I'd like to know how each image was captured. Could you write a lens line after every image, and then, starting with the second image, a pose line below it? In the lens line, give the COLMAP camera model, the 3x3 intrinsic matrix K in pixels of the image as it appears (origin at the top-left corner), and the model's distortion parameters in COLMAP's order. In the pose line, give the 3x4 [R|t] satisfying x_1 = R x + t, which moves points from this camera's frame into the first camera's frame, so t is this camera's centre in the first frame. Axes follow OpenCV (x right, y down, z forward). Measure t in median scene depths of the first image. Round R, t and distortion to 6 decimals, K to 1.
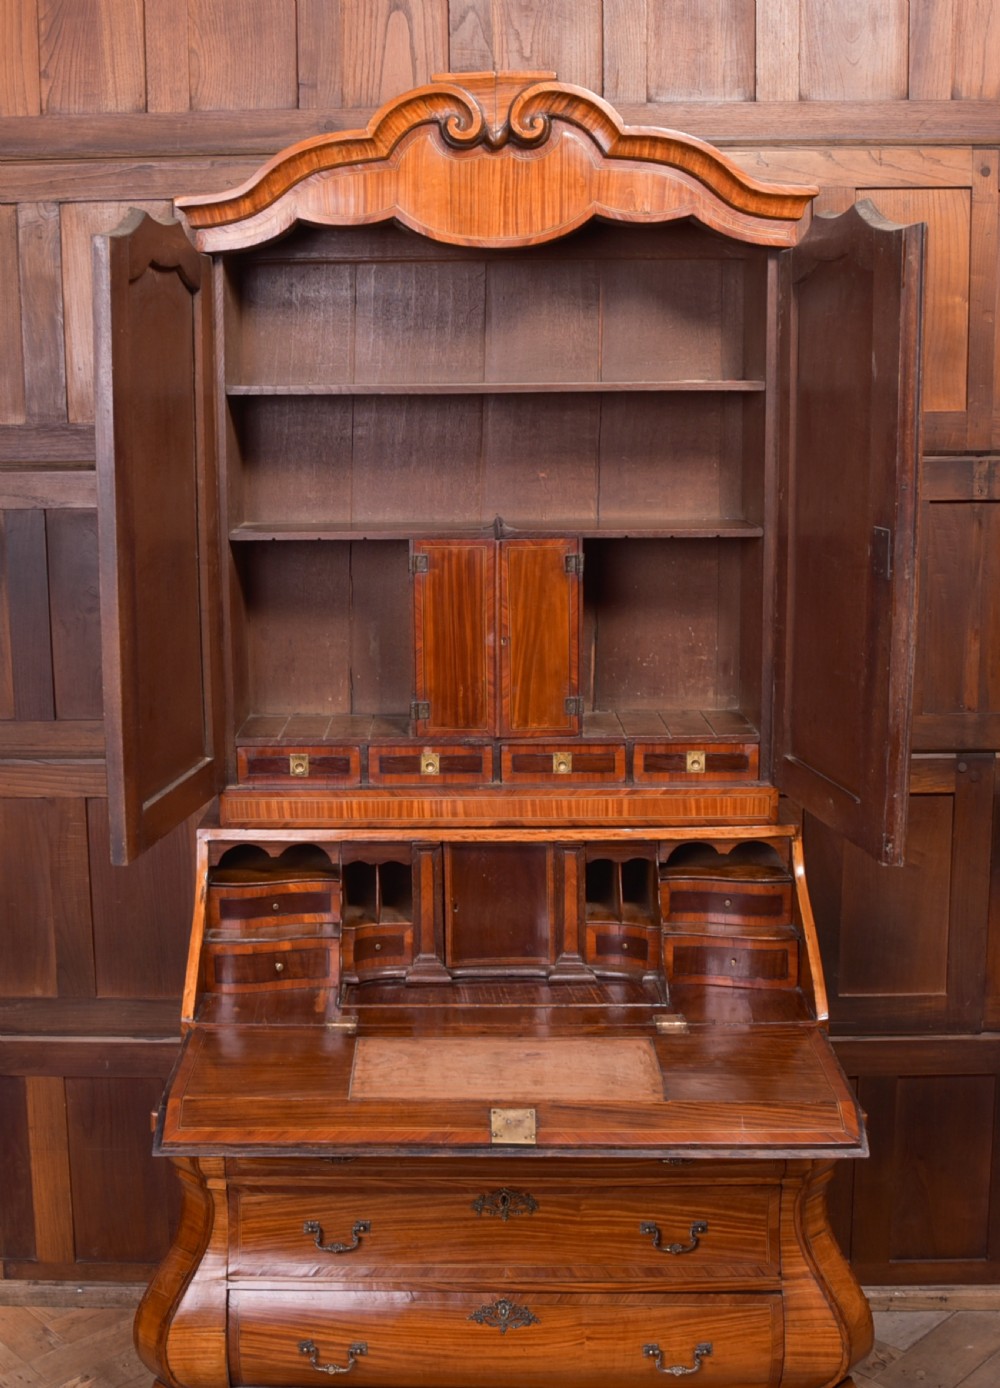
lens RADIAL K [[1695.1, 0, 411.8], [0, 1695.1, 619.6], [0, 0, 1]] dist [-0.086823, 0.000000]
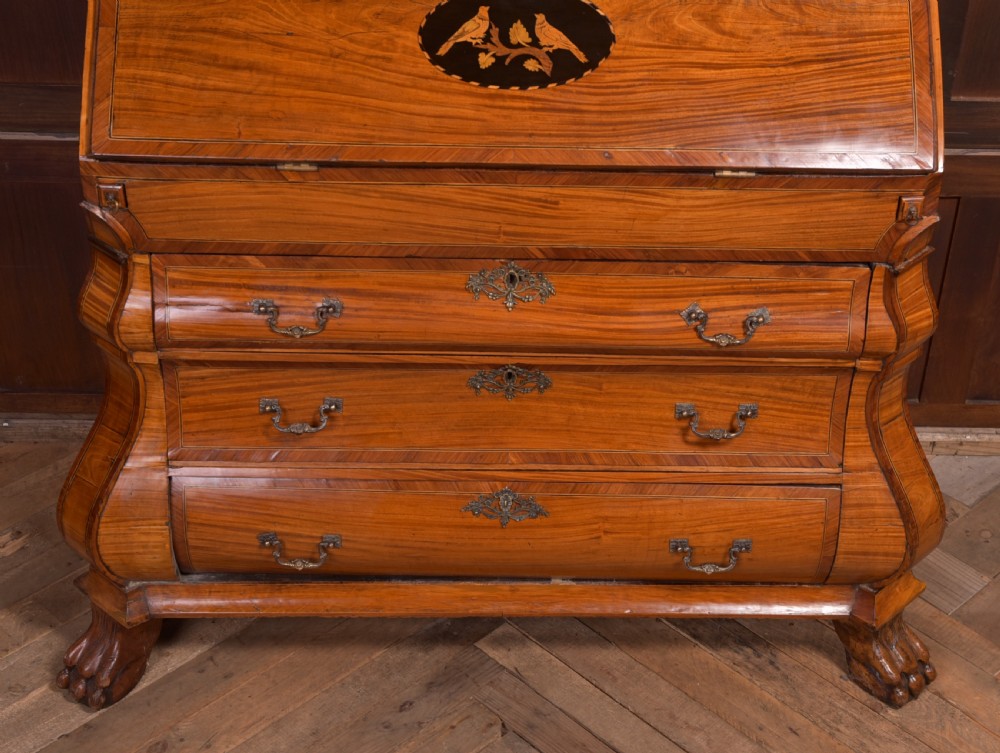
lens RADIAL K [[1810.2, 0, 532.7], [0, 1810.2, 493.5], [0, 0, 1]] dist [0.025739, 0.000000]
pose [[0.998571, 0.001998, 0.053407, 0.019885], [-0.029531, 0.853523, 0.520218, -0.057458], [-0.044544, -0.521051, 0.852362, 0.229734]]
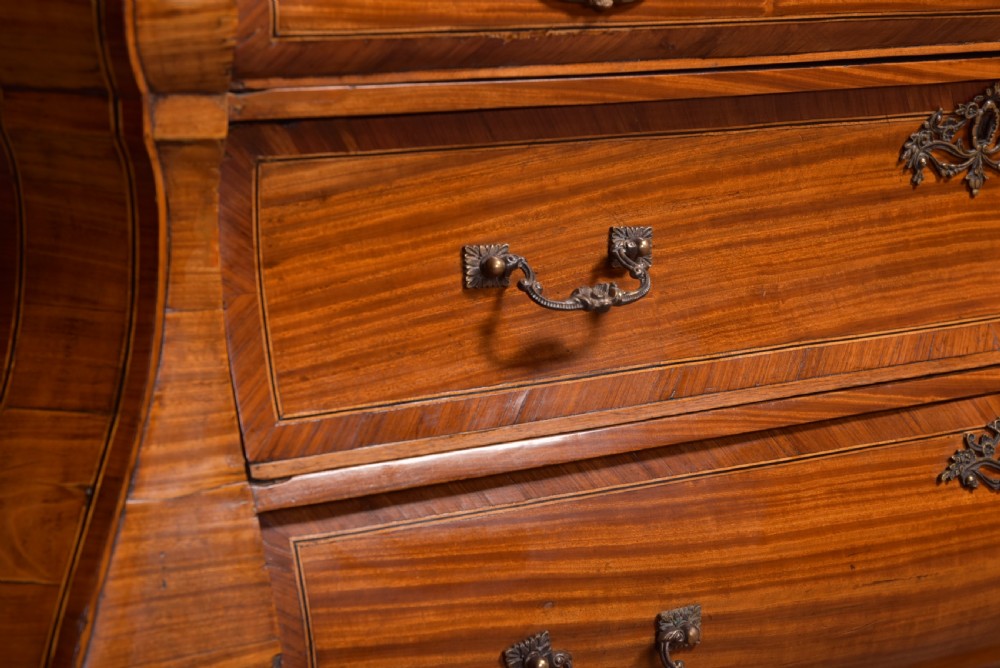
lens RADIAL K [[1831.6, 0, 499.5], [0, 1831.6, 338.8], [0, 0, 1]] dist [0.164495, 0.000000]
pose [[0.851069, -0.107965, 0.513834, -0.224665], [0.029830, 0.986992, 0.157975, 0.323983], [-0.524206, -0.119120, 0.843219, 0.723813]]
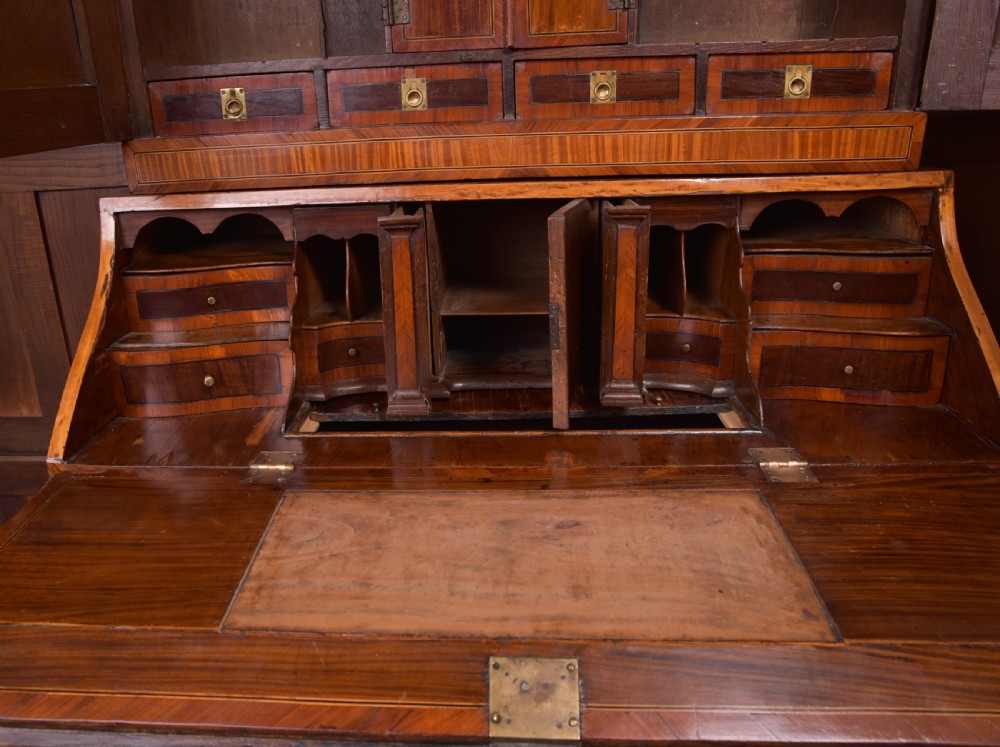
lens RADIAL K [[798.8, 0, 438.1], [0, 798.8, 385.1], [0, 0, 1]] dist [-0.100858, 0.057048]
pose [[0.998280, -0.011104, -0.057573, 0.040677], [0.023088, 0.977020, 0.211893, 0.142024], [0.053897, -0.212858, 0.975596, 0.694347]]
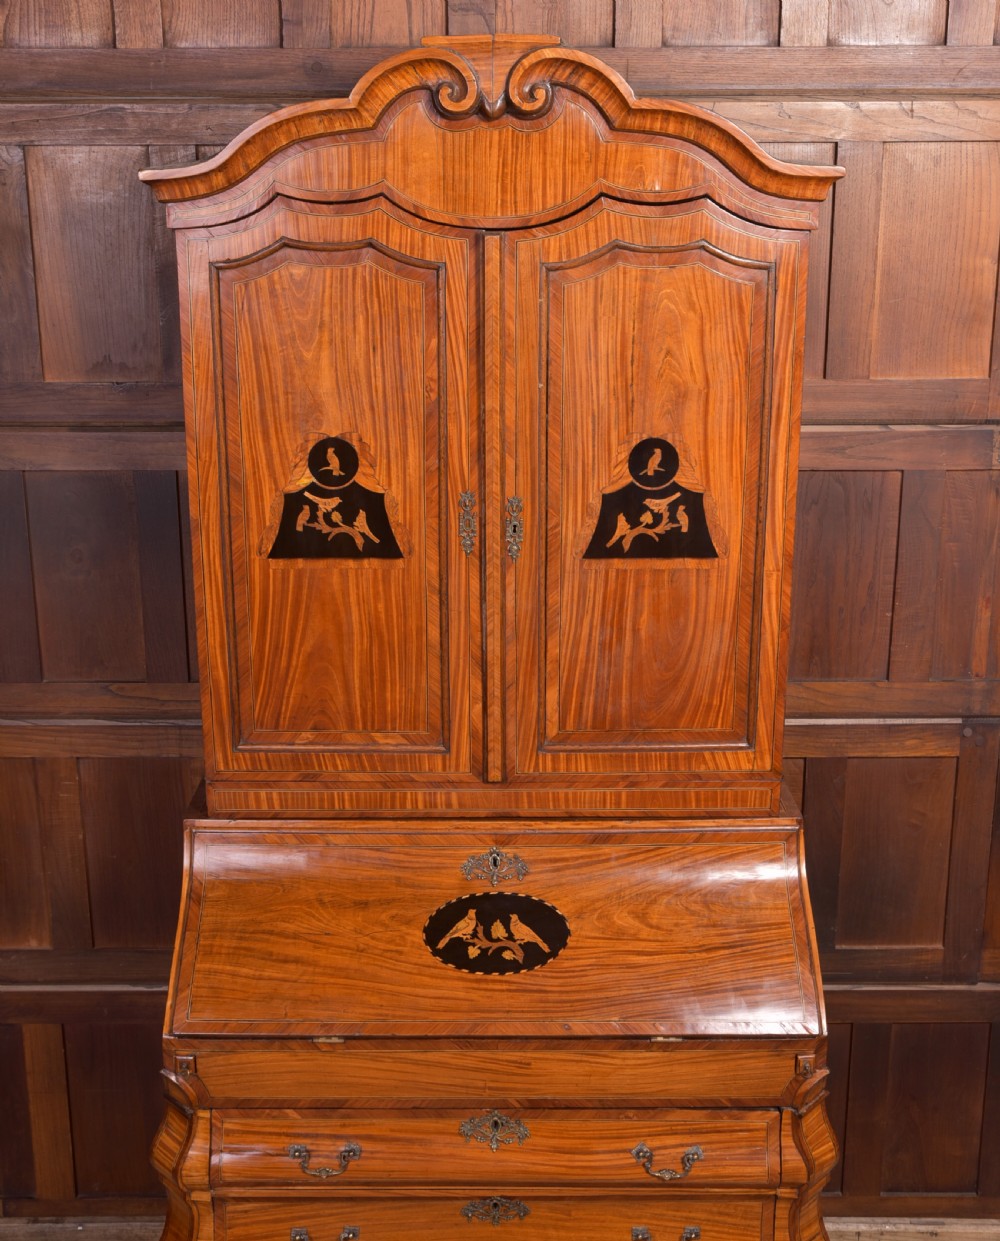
lens RADIAL K [[1480.1, 0, 505.3], [0, 1480.1, 495.9], [0, 0, 1]] dist [0.000814, 0.000000]
pose [[0.999430, 0.003466, 0.033582, 0.030024], [-0.007307, 0.993346, 0.114939, -0.168387], [-0.032960, -0.115119, 0.992805, 0.181291]]
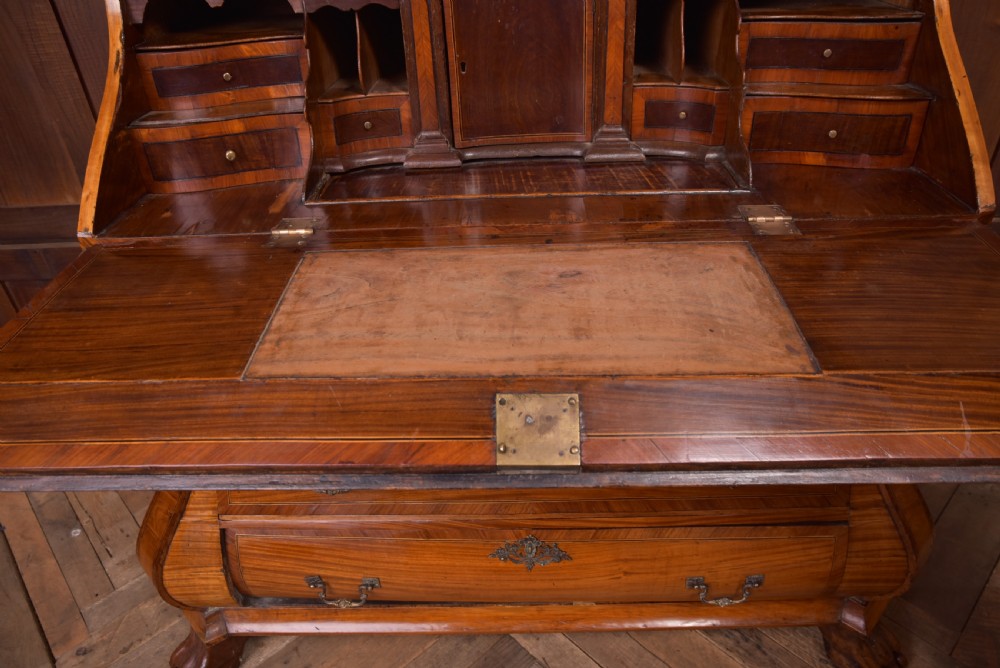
lens RADIAL K [[672.3, 0, 498.1], [0, 672.3, 343.5], [0, 0, 1]] dist [-0.103468, 0.053922]
pose [[0.999538, -0.027083, -0.013782, 0.045035], [0.030383, 0.898813, 0.437278, 0.161336], [0.000545, -0.437495, 0.899221, 0.719580]]
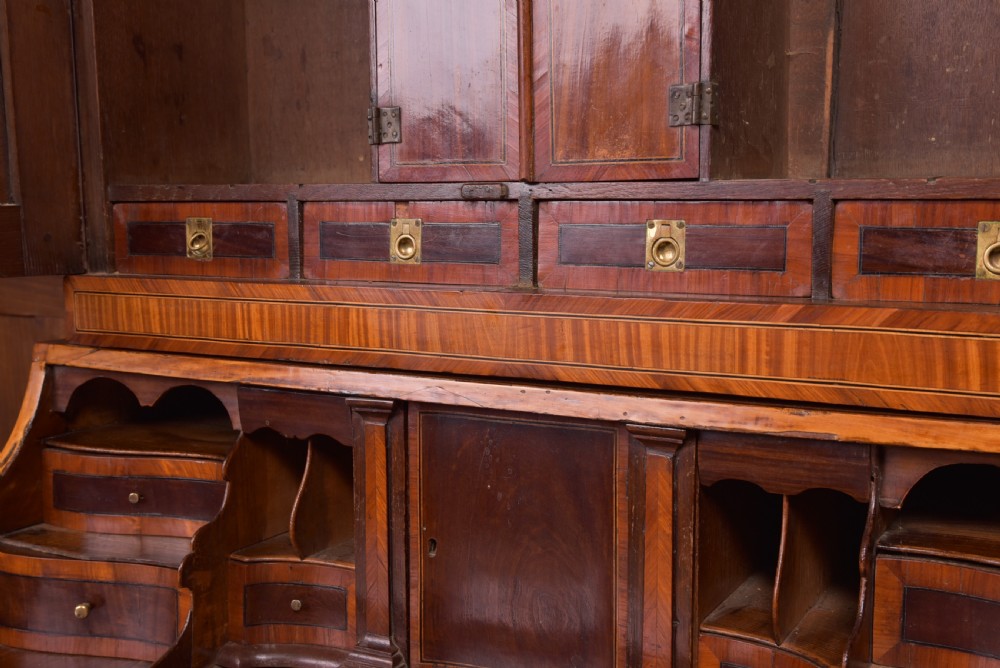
lens RADIAL K [[1174.7, 0, 503.4], [0, 1174.7, 344.5], [0, 0, 1]] dist [0.001863, 0.000000]
pose [[0.889597, 0.064424, -0.452181, 0.199434], [-0.070300, 0.997519, 0.003816, 0.117805], [0.451304, 0.028394, 0.891918, 0.758668]]
